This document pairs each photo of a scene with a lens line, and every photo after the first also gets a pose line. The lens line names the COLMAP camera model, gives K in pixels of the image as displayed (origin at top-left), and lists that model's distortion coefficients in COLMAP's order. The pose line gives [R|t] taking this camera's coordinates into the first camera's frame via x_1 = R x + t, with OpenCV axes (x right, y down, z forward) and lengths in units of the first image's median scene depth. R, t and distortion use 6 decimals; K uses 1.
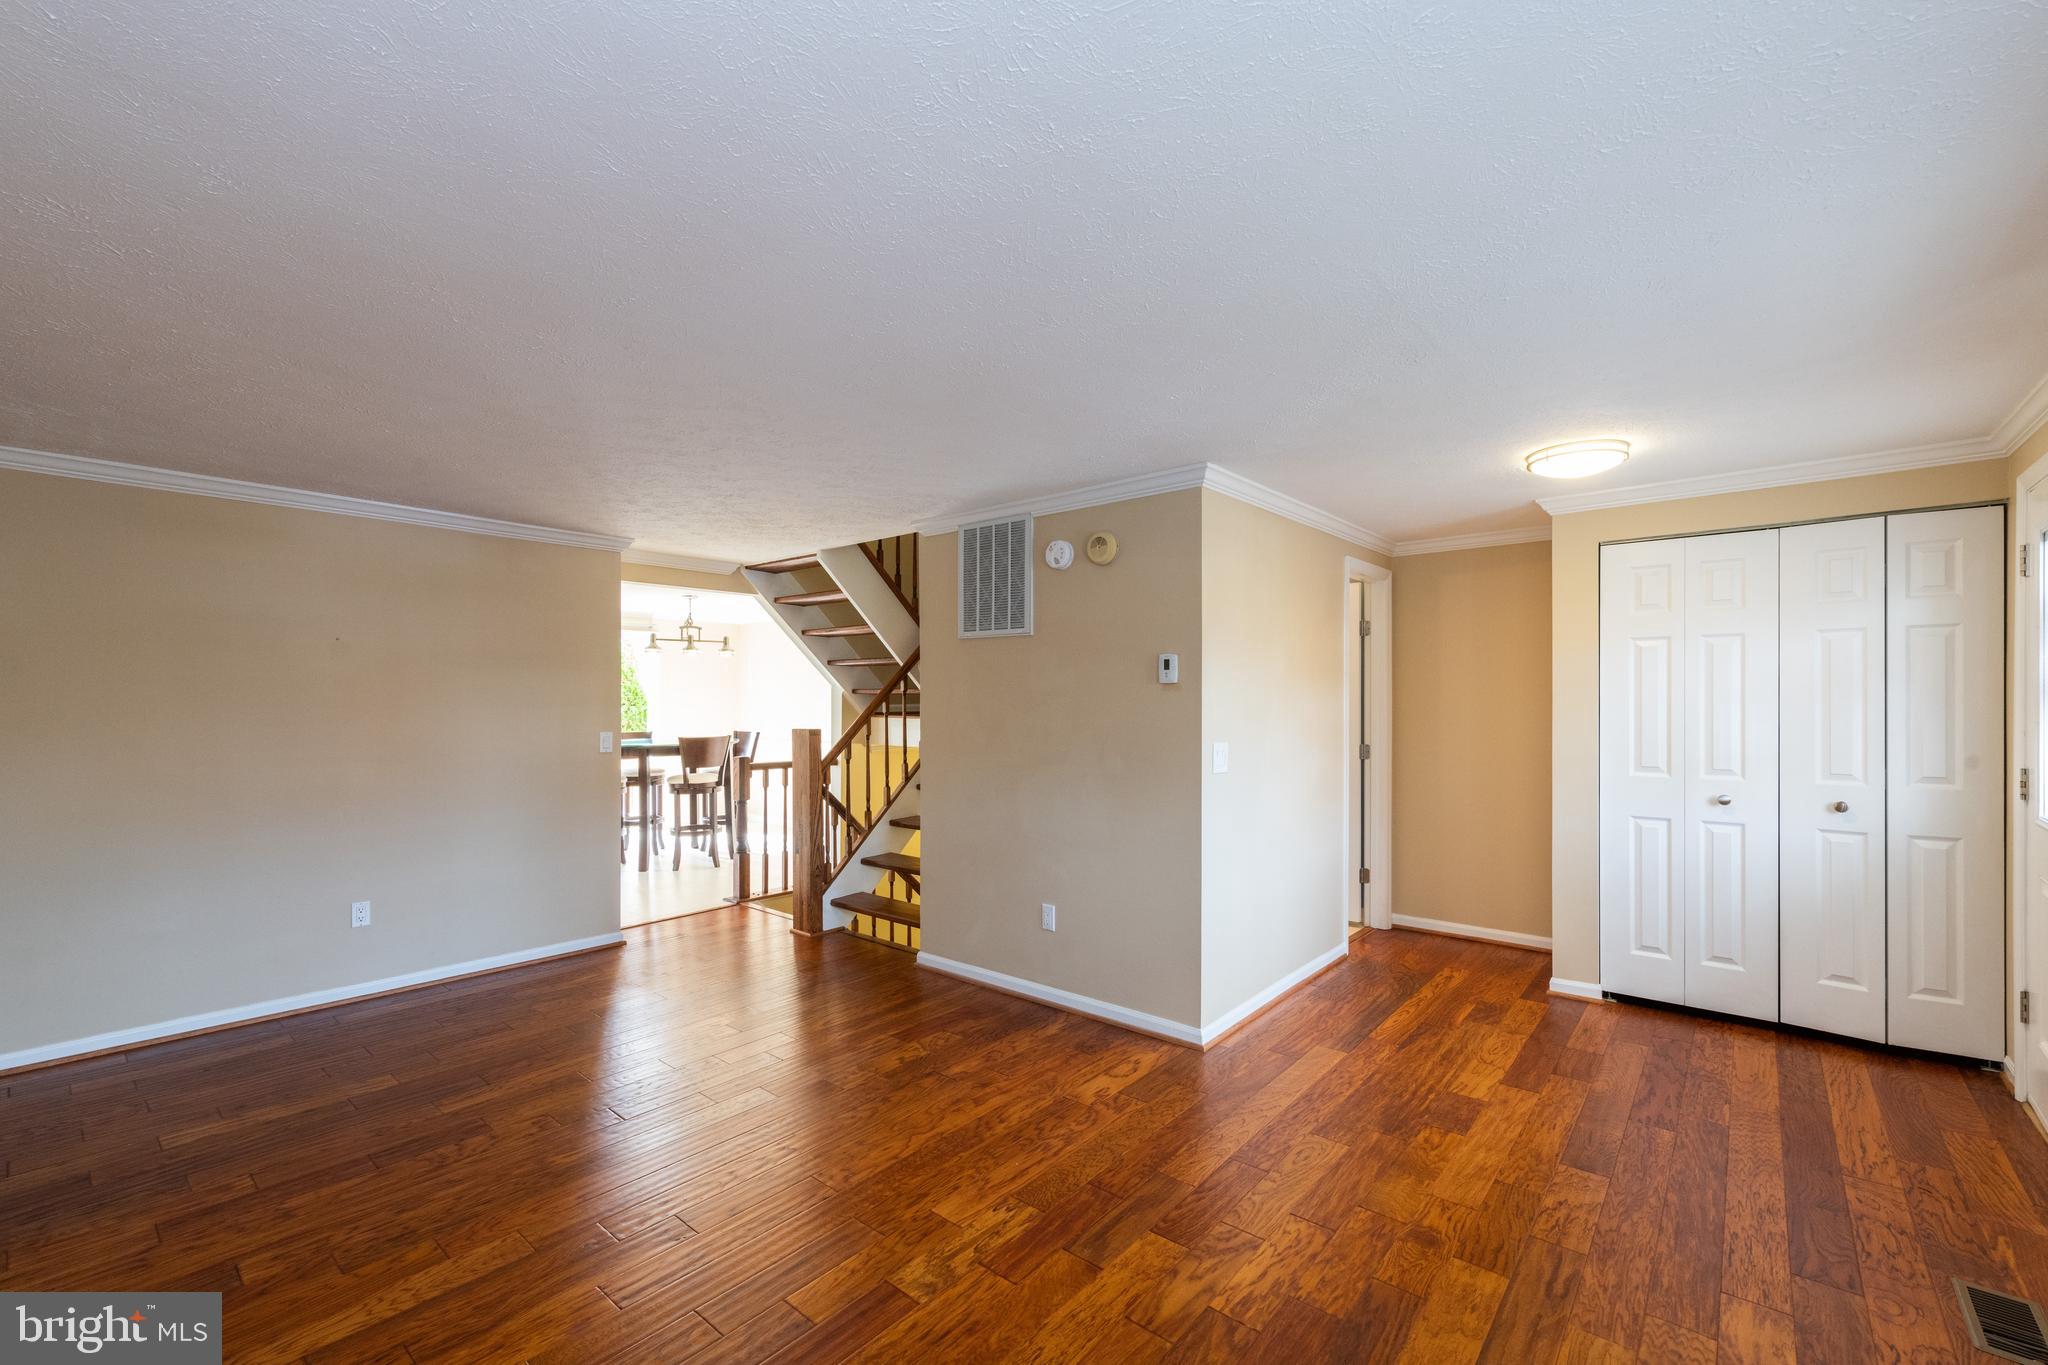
lens RADIAL K [[868.5, 0, 1015.3], [0, 868.5, 705.8], [0, 0, 1]] dist [0.003018, -0.000283]
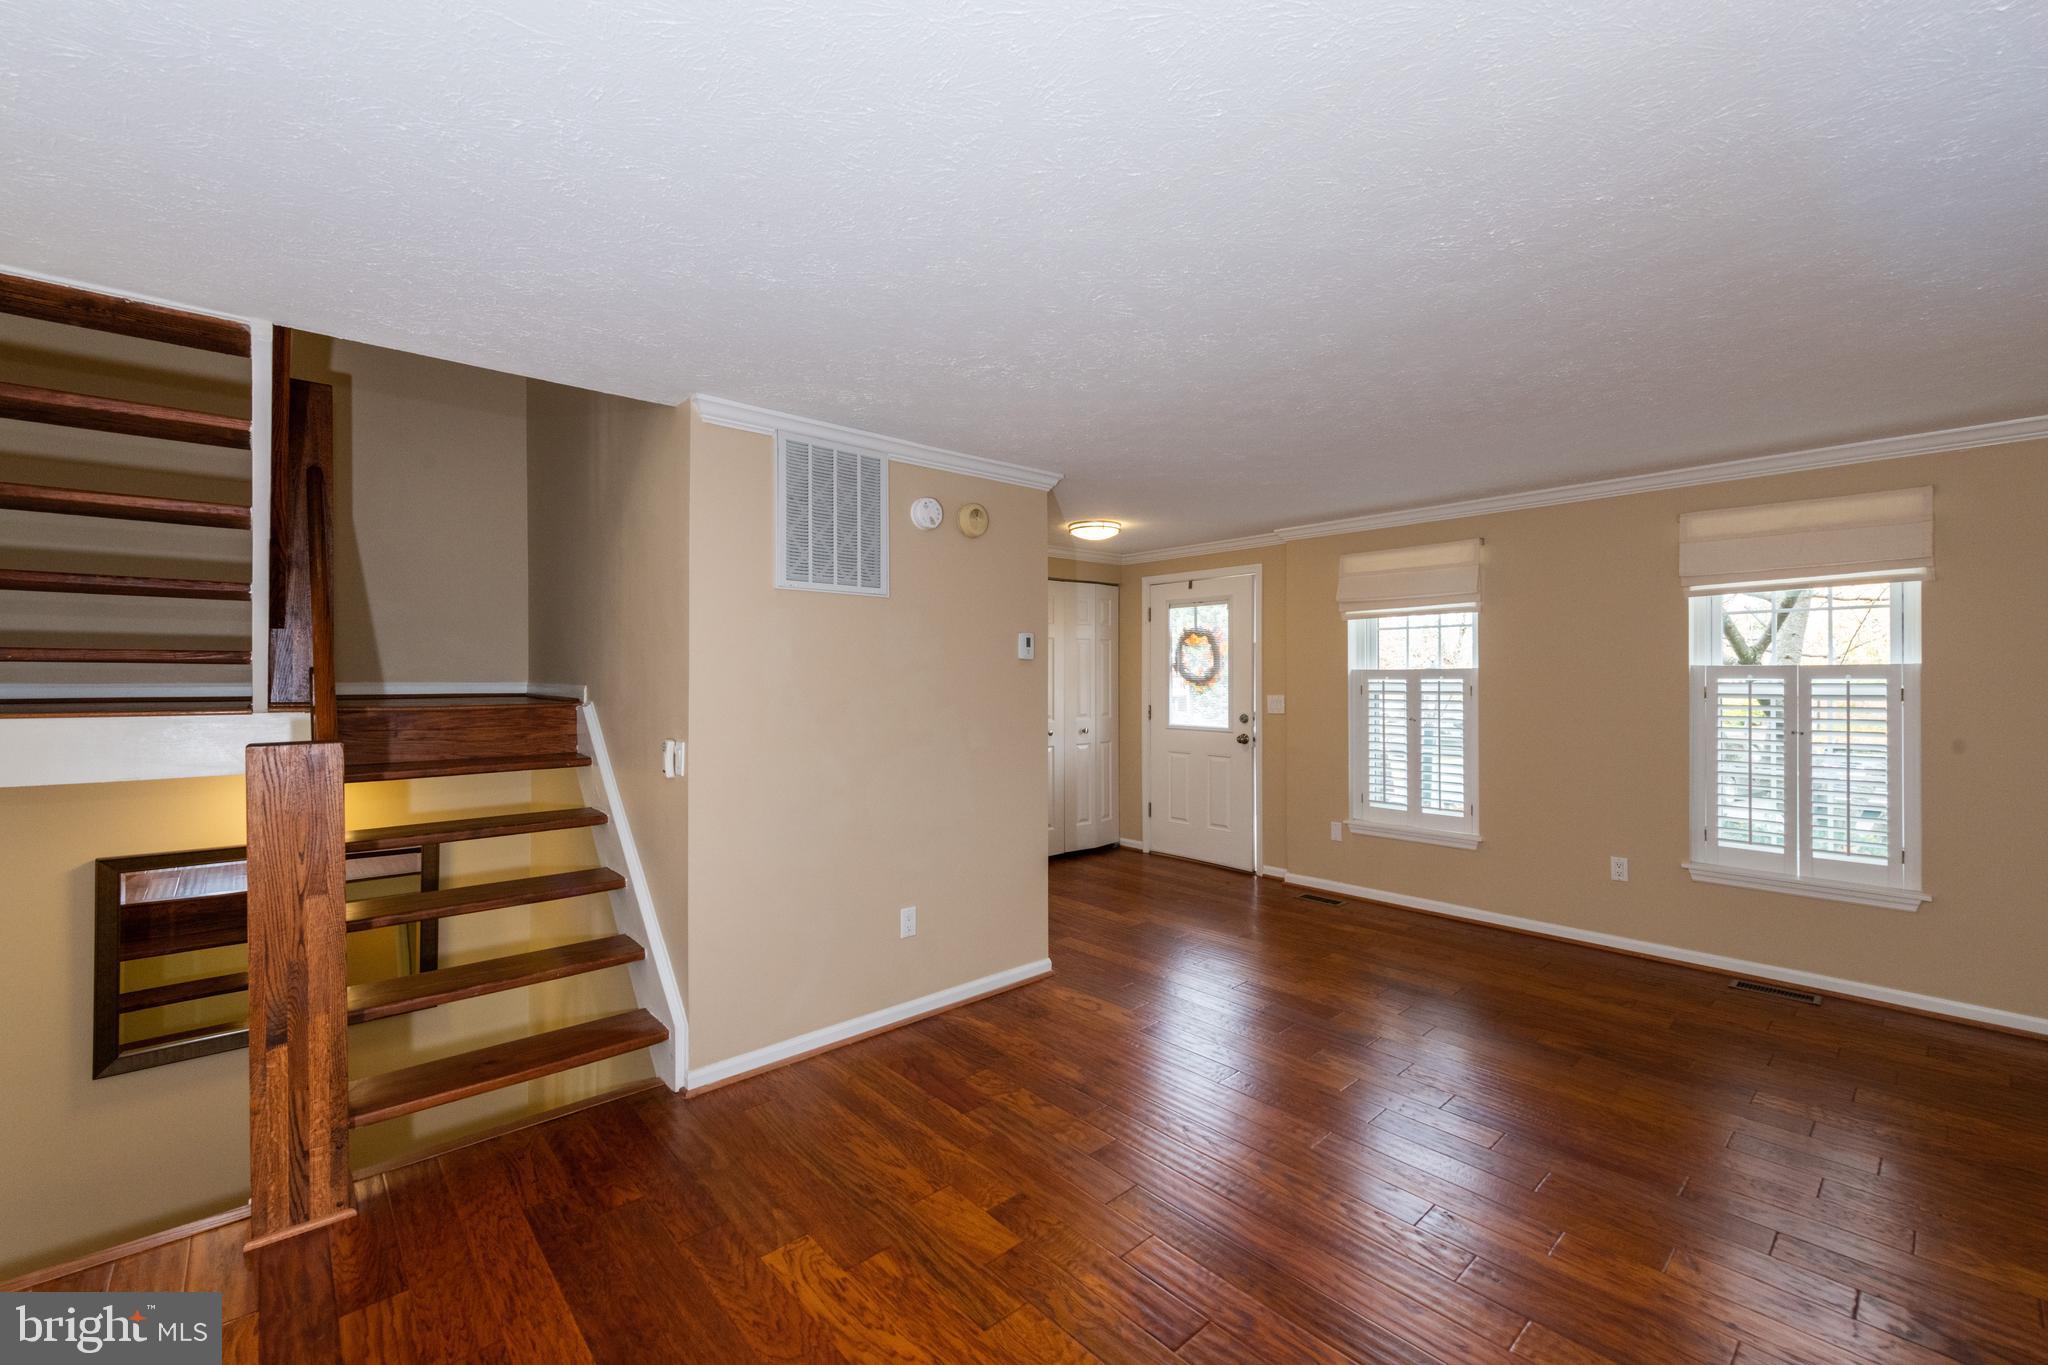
lens RADIAL K [[820.8, 0, 1068.7], [0, 820.8, 675.7], [0, 0, 1]] dist [0.000501, -0.000081]
pose [[0.102689, 0.003916, 0.994706, -0.769667], [0.006452, 0.999969, -0.004603, -0.000660], [-0.994693, 0.006890, 0.102661, 0.750612]]
